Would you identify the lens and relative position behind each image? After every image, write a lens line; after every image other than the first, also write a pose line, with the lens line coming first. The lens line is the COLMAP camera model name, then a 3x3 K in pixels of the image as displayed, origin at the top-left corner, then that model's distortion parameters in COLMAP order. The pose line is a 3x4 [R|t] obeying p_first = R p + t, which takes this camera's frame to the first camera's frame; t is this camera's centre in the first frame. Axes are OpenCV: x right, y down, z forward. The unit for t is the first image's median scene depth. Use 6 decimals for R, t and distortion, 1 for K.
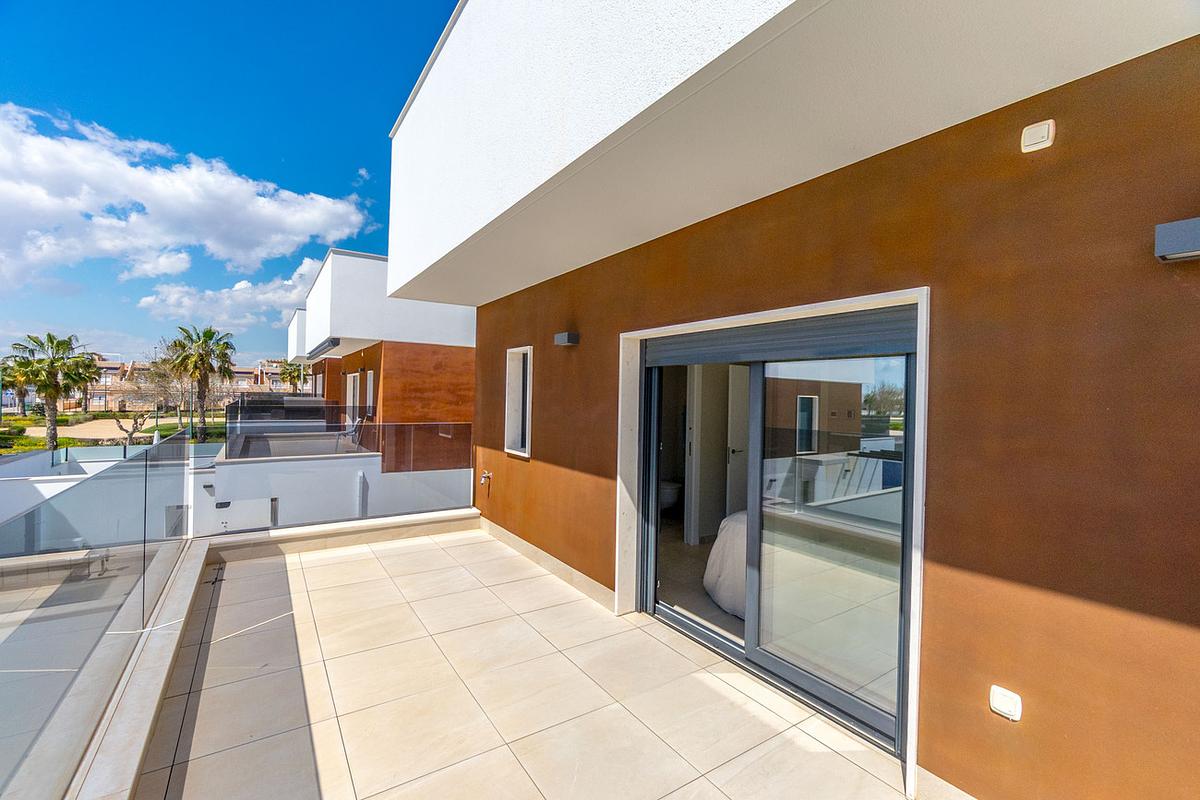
lens RADIAL K [[510.3, 0, 602.5], [0, 510.3, 399.3], [0, 0, 1]] dist [-0.007600, -0.000058]
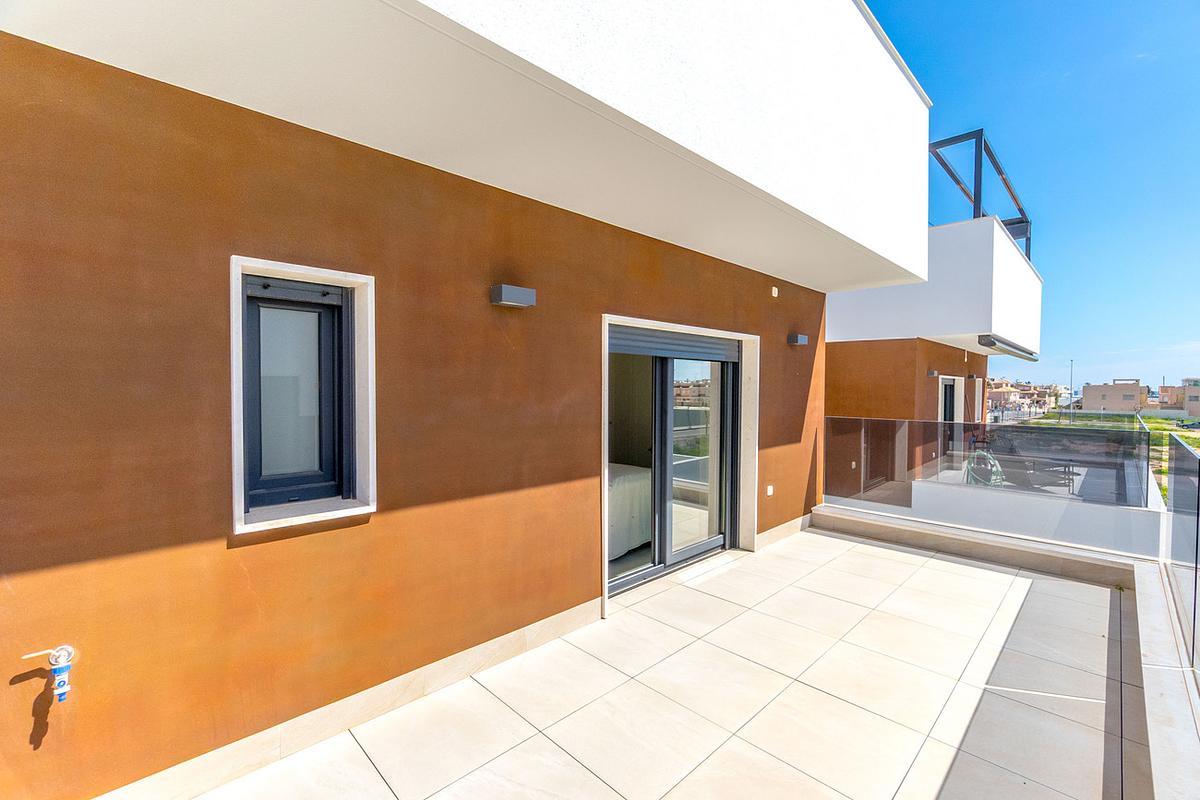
lens RADIAL K [[510.3, 0, 602.5], [0, 510.3, 399.3], [0, 0, 1]] dist [-0.007600, -0.000058]
pose [[-0.186906, -0.046229, 0.981289, -0.859098], [-0.003837, 0.998919, 0.046329, -0.018336], [-0.982370, 0.004894, -0.186882, 1.167244]]
